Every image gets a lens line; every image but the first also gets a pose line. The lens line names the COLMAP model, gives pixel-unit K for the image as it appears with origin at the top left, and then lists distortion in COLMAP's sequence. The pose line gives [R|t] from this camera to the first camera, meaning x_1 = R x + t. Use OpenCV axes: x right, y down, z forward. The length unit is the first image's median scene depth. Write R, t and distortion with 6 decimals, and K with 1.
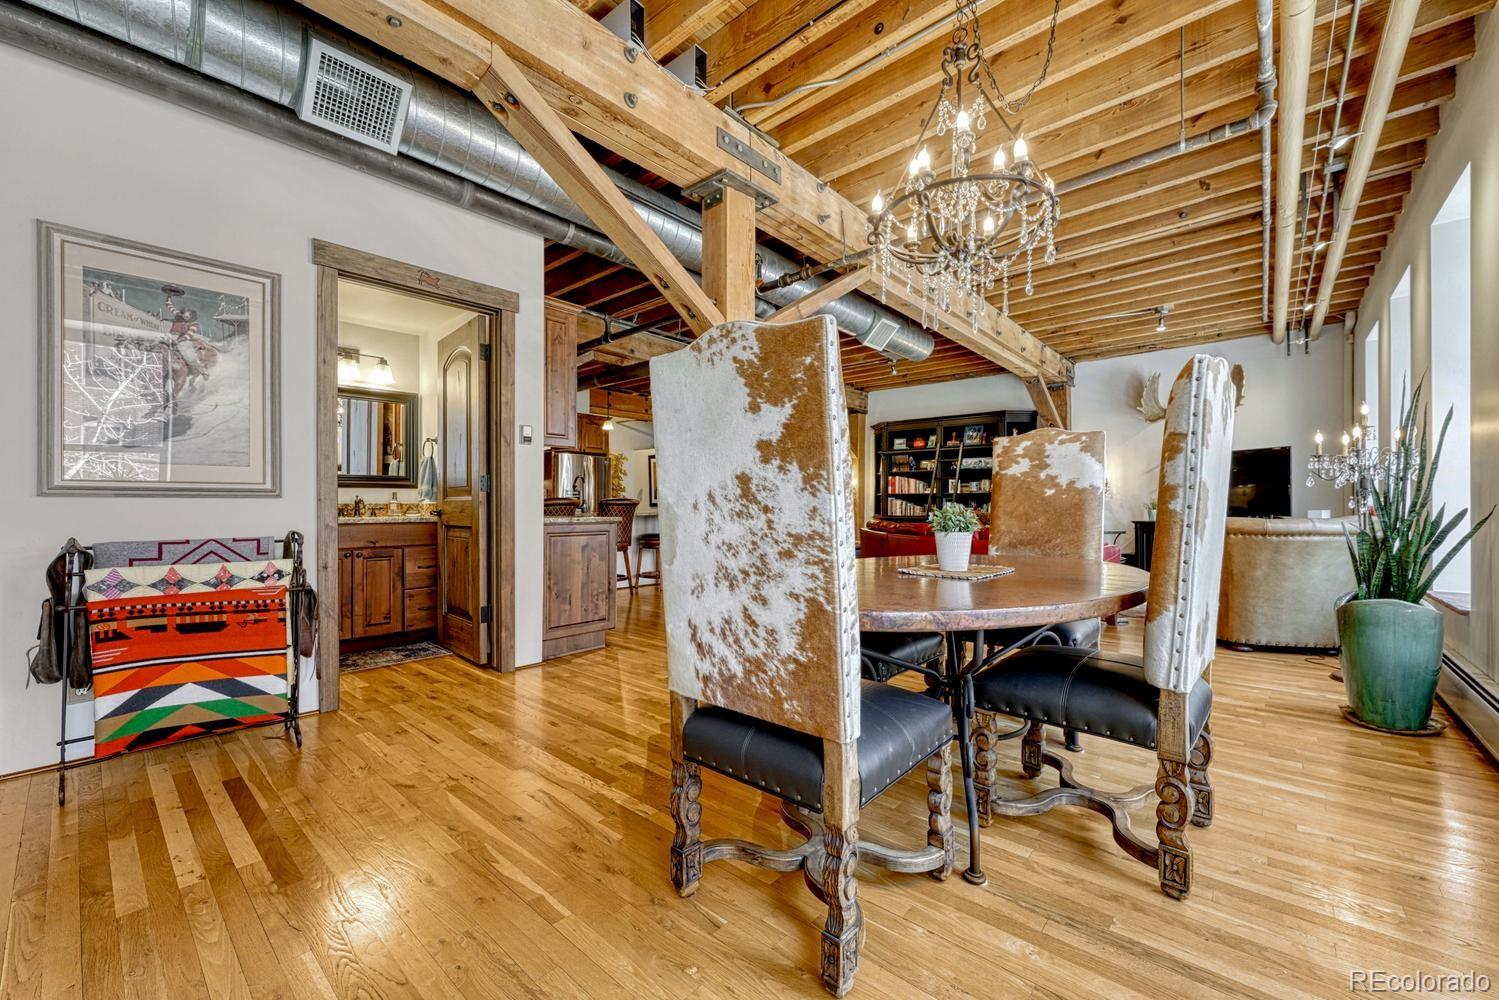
lens RADIAL K [[599.0, 0, 745.2], [0, 599.0, 503.9], [0, 0, 1]] dist [-0.002971, -0.000017]
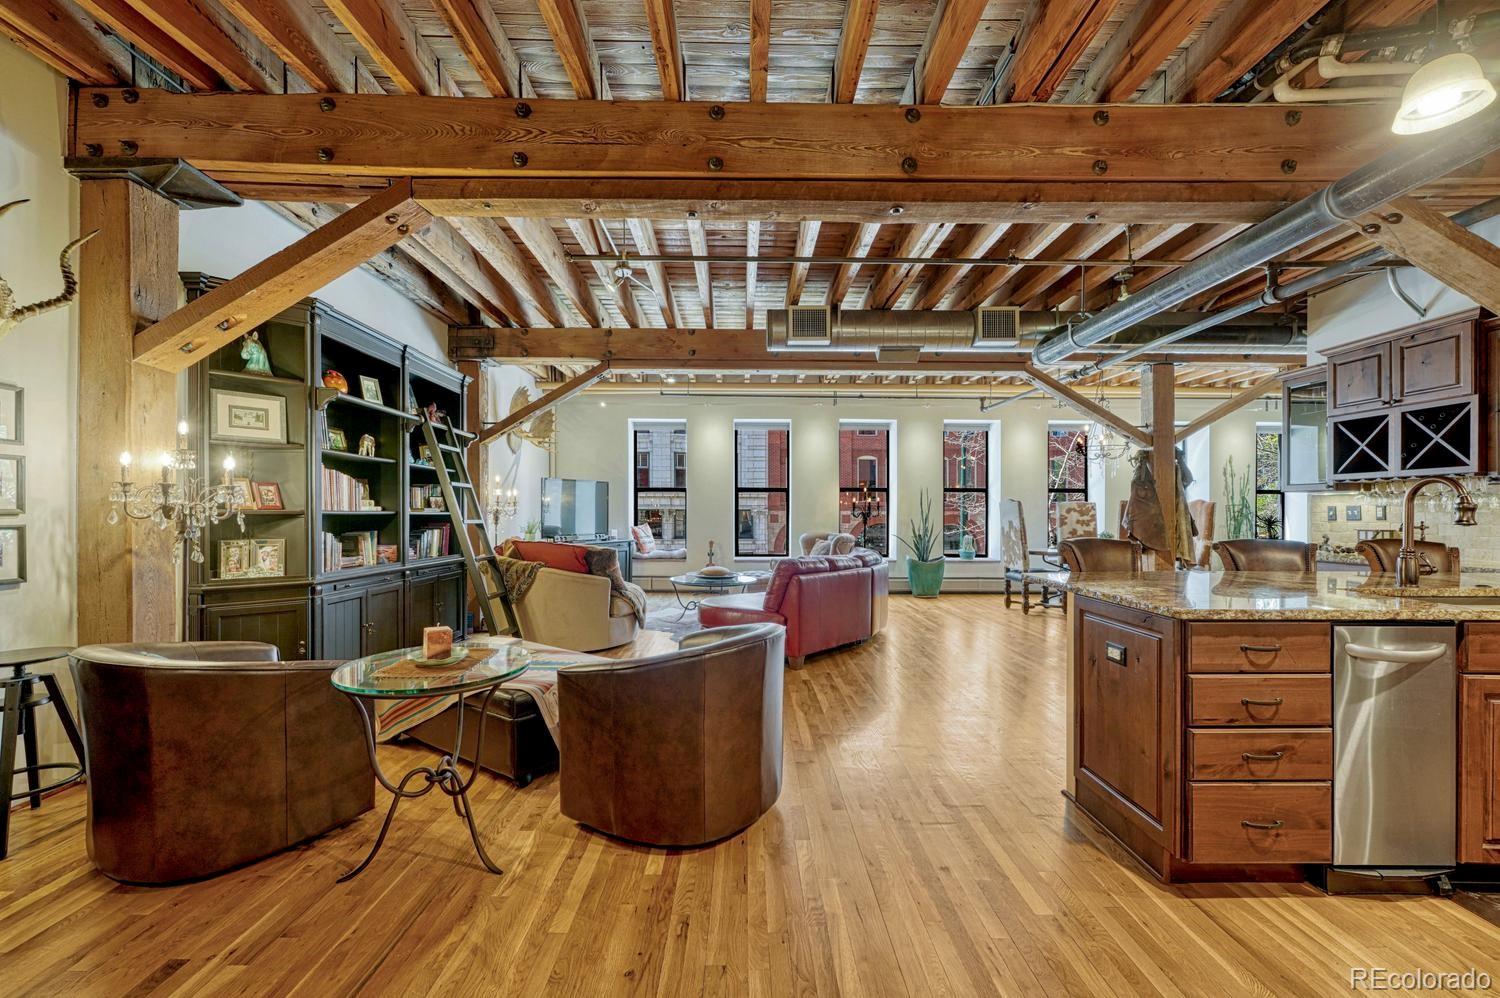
lens RADIAL K [[612.4, 0, 747.5], [0, 612.4, 505.0], [0, 0, 1]] dist [-0.000836, 0.000100]
pose [[-0.668424, 0.006858, 0.743749, -0.250411], [-0.006529, 0.999865, -0.015088, -0.022509], [-0.743752, -0.014941, -0.668289, 1.375731]]
